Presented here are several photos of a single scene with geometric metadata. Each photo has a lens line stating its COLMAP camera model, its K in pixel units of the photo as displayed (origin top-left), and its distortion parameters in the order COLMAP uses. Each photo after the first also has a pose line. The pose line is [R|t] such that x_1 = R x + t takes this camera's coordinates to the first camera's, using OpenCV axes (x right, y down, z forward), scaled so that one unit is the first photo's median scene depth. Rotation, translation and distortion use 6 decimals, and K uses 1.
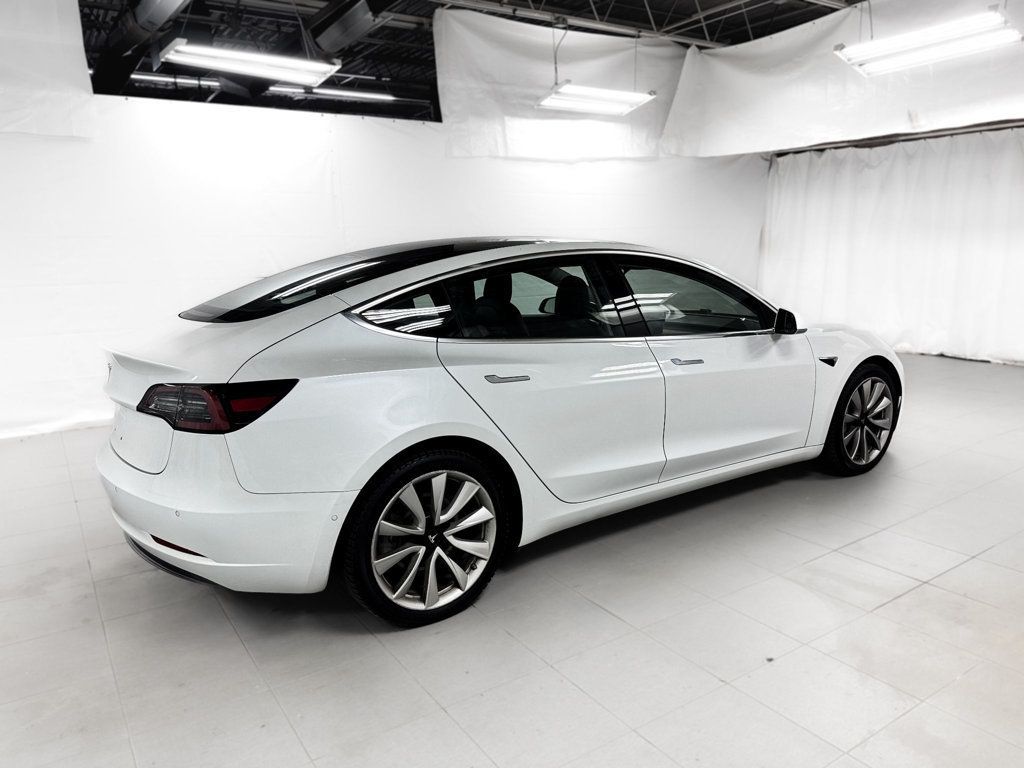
lens RADIAL K [[727.0, 0, 511.7], [0, 727.0, 388.1], [0, 0, 1]] dist [0.025166, -0.023468]
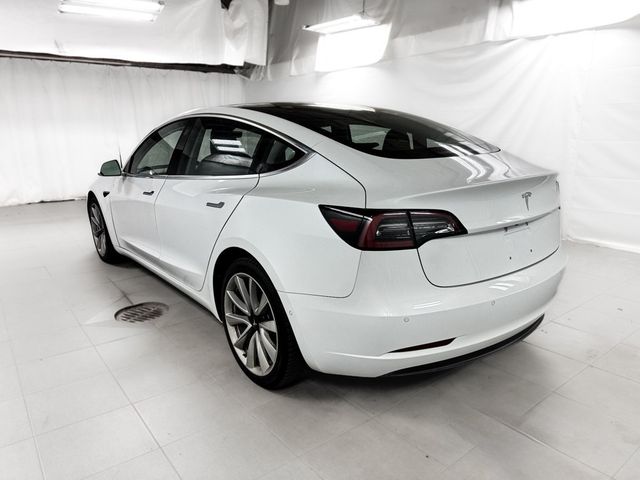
lens RADIAL K [[454.4, 0, 319.6], [0, 454.4, 239.7], [0, 0, 1]] dist [0.025166, -0.023468]
pose [[-0.083150, -0.218076, 0.972383, -0.425900], [0.211927, 0.949572, 0.231083, -0.067874], [-0.973742, 0.225289, -0.032740, 0.469978]]
